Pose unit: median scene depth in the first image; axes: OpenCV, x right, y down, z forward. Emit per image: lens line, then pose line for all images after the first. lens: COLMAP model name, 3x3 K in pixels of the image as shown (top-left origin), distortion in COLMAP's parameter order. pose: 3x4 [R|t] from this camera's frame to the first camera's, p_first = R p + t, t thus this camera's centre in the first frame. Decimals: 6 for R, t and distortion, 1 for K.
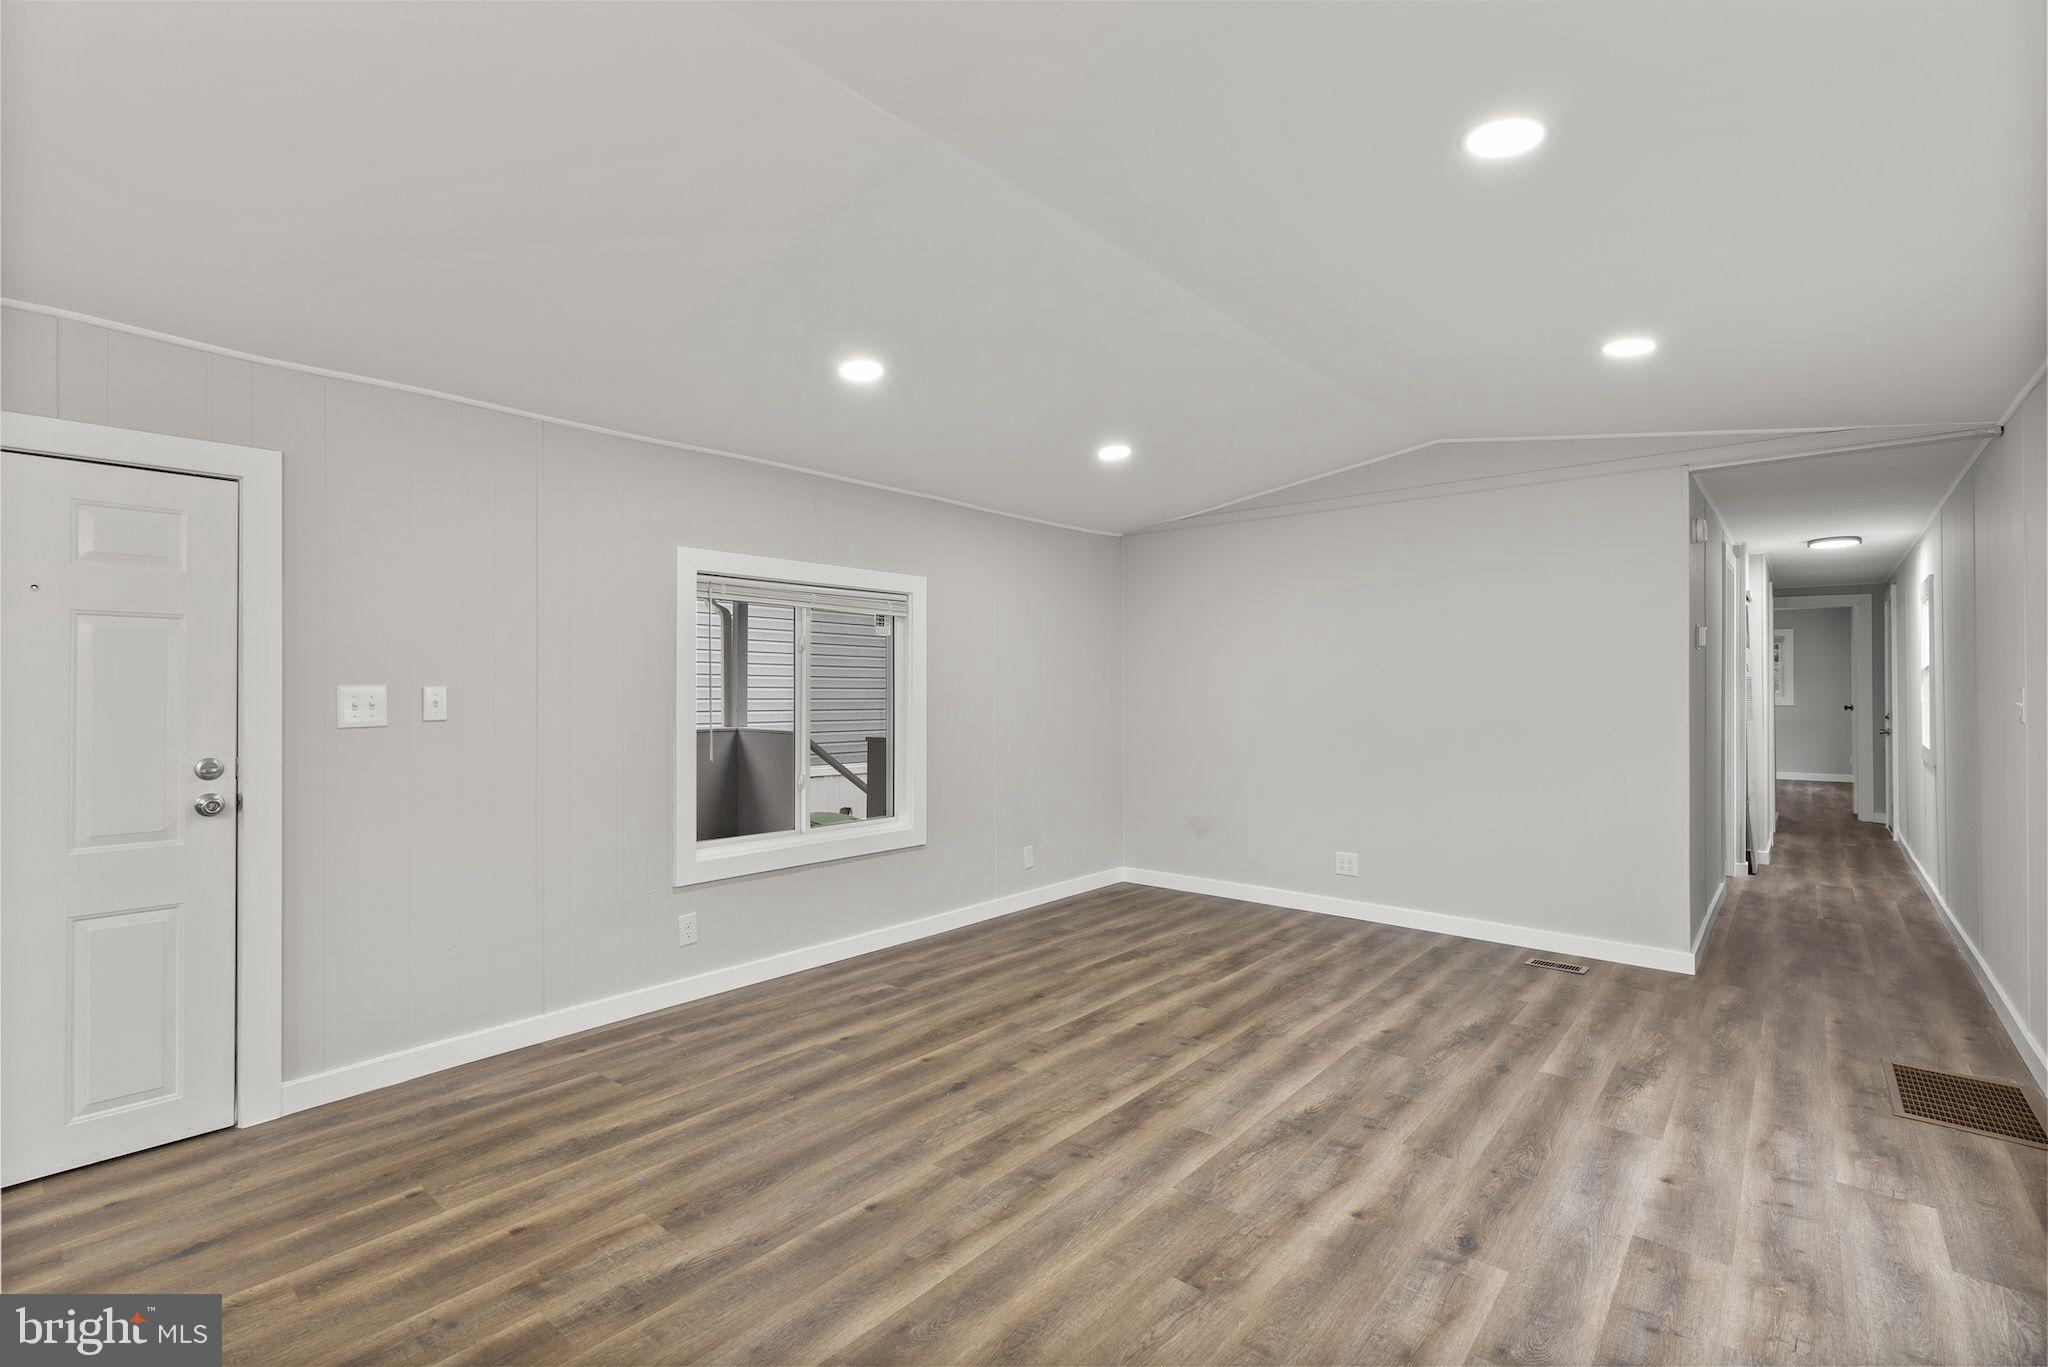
lens RADIAL K [[912.2, 0, 1024.0], [0, 912.2, 683.5], [0, 0, 1]] dist [-0.012137, 0.007501]
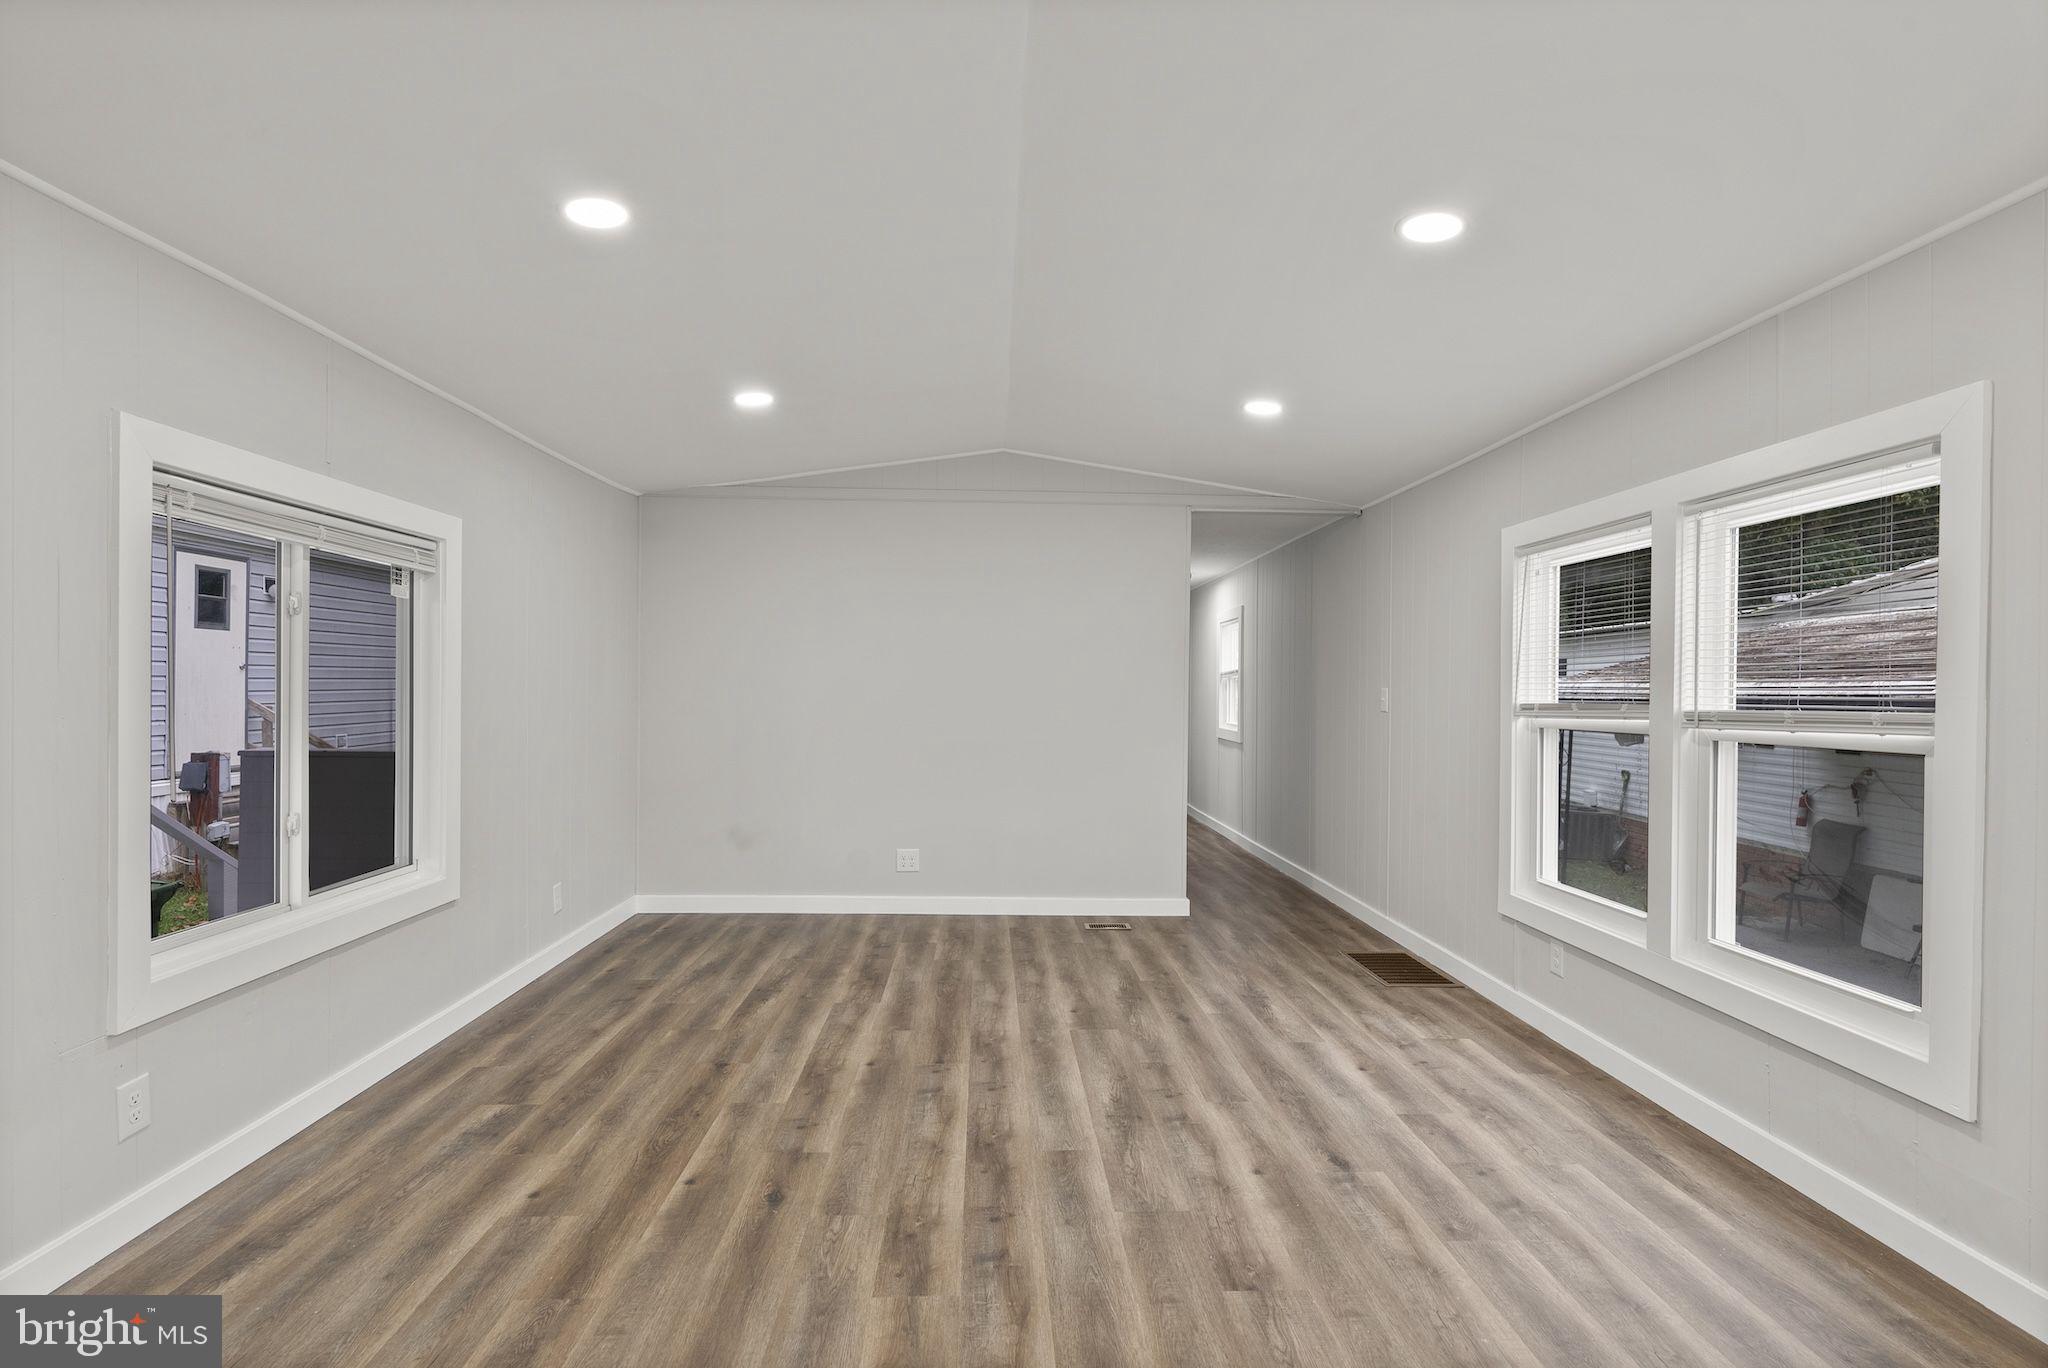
lens RADIAL K [[955.2, 0, 1015.4], [0, 955.2, 692.6], [0, 0, 1]] dist [-0.015294, 0.007348]
pose [[0.739918, 0.003740, 0.672686, -0.399641], [-0.015561, 0.999812, 0.011558, 0.002343], [-0.672517, -0.019019, 0.739837, 0.237650]]
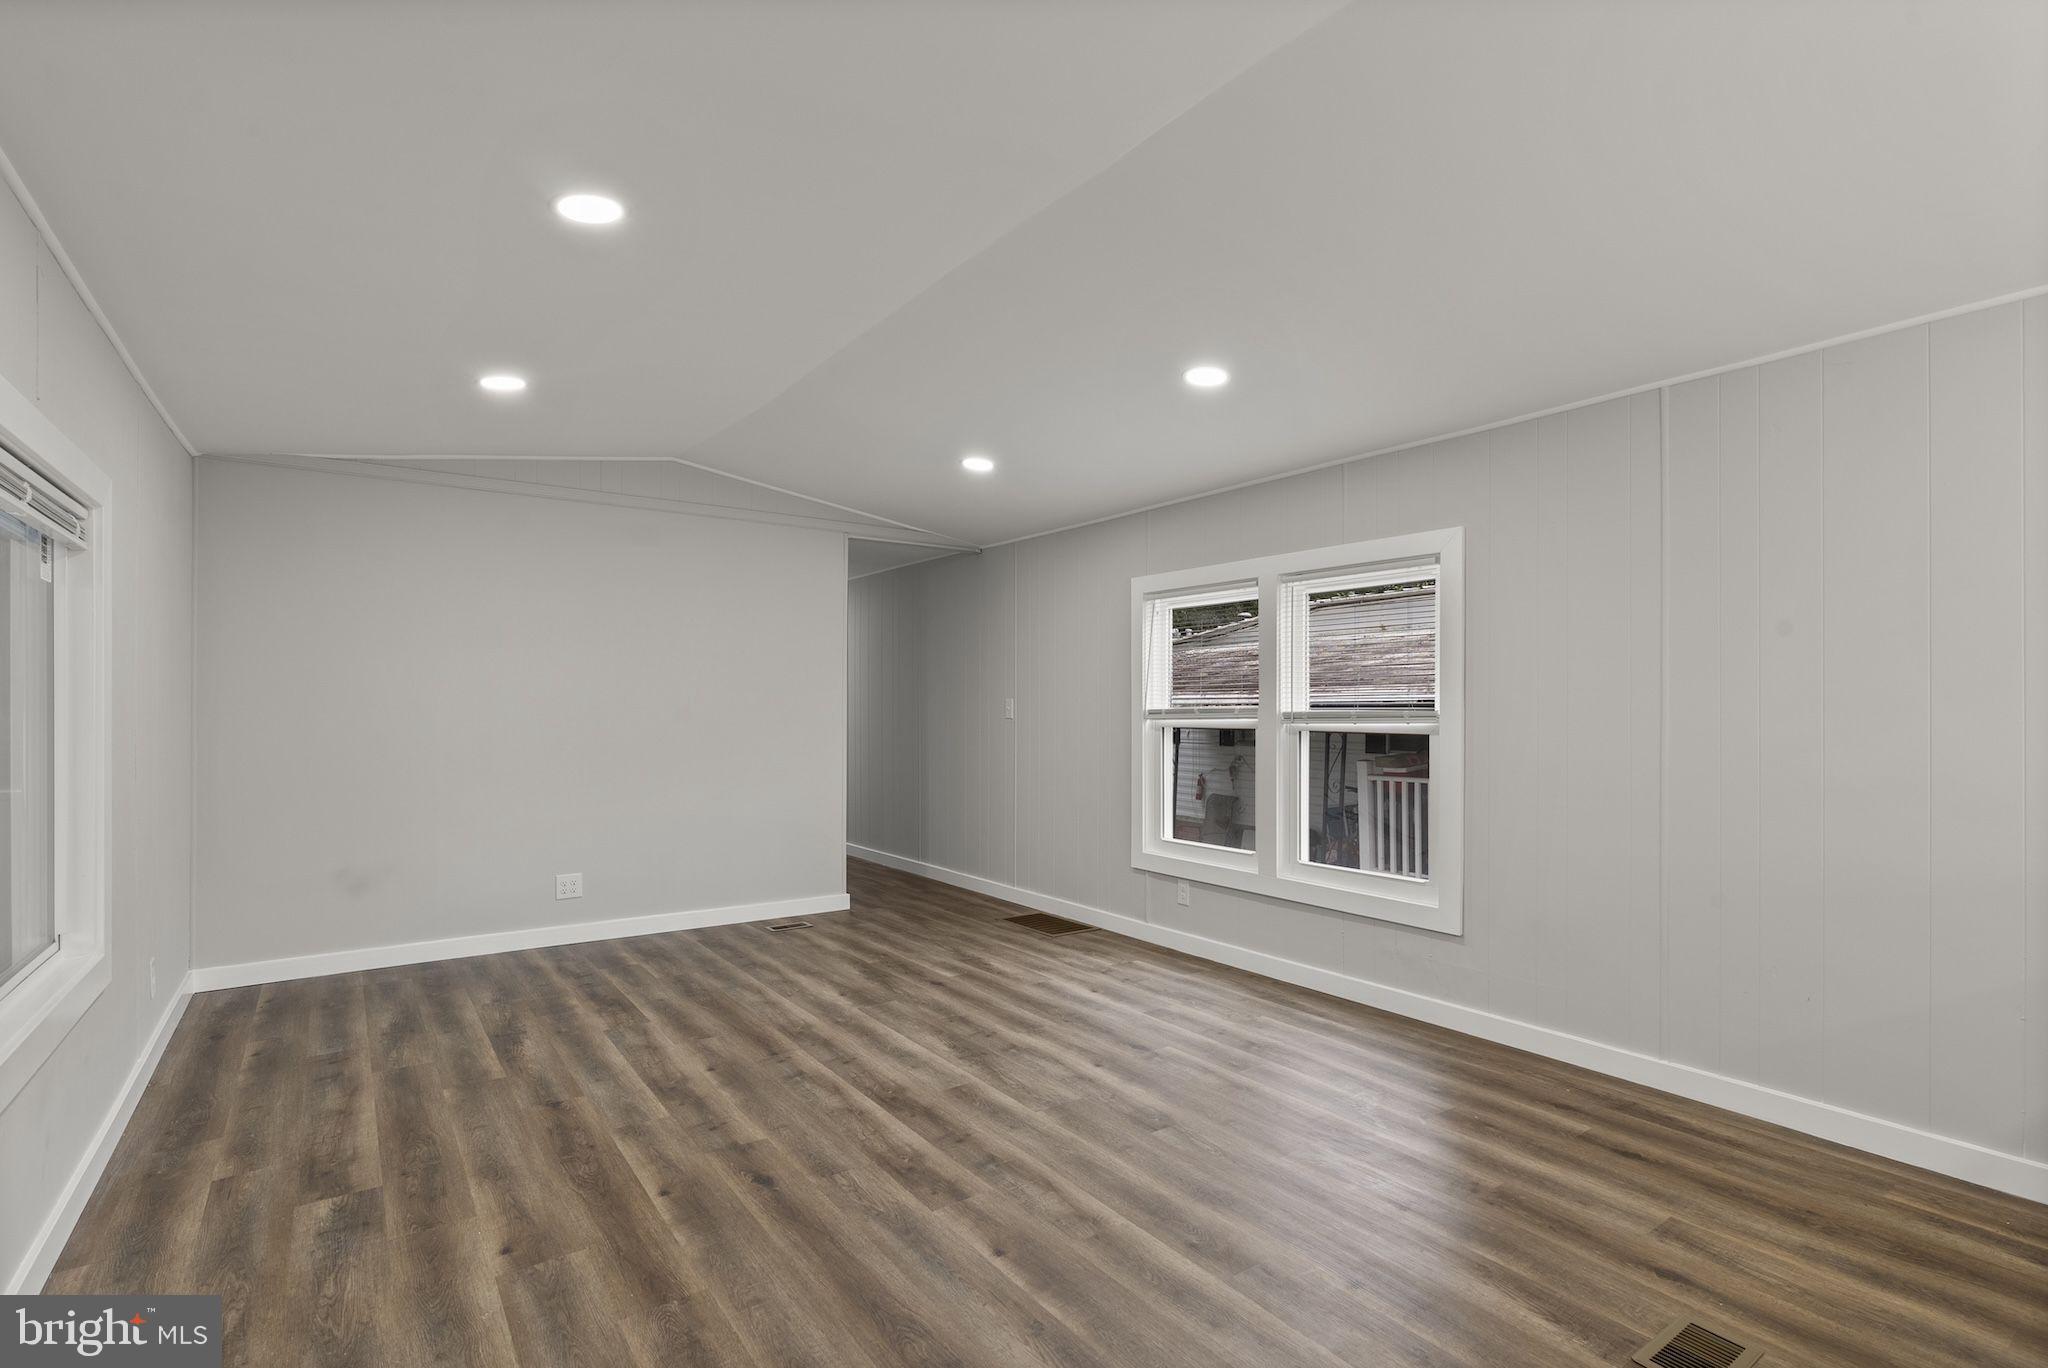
lens RADIAL K [[955.3, 0, 1027.5], [0, 955.3, 705.5], [0, 0, 1]] dist [-0.008312, 0.000554]
pose [[0.239960, 0.001147, 0.970782, -0.725182], [-0.011442, 0.999933, 0.001647, 0.012330], [-0.970715, -0.011503, 0.239957, 0.491282]]
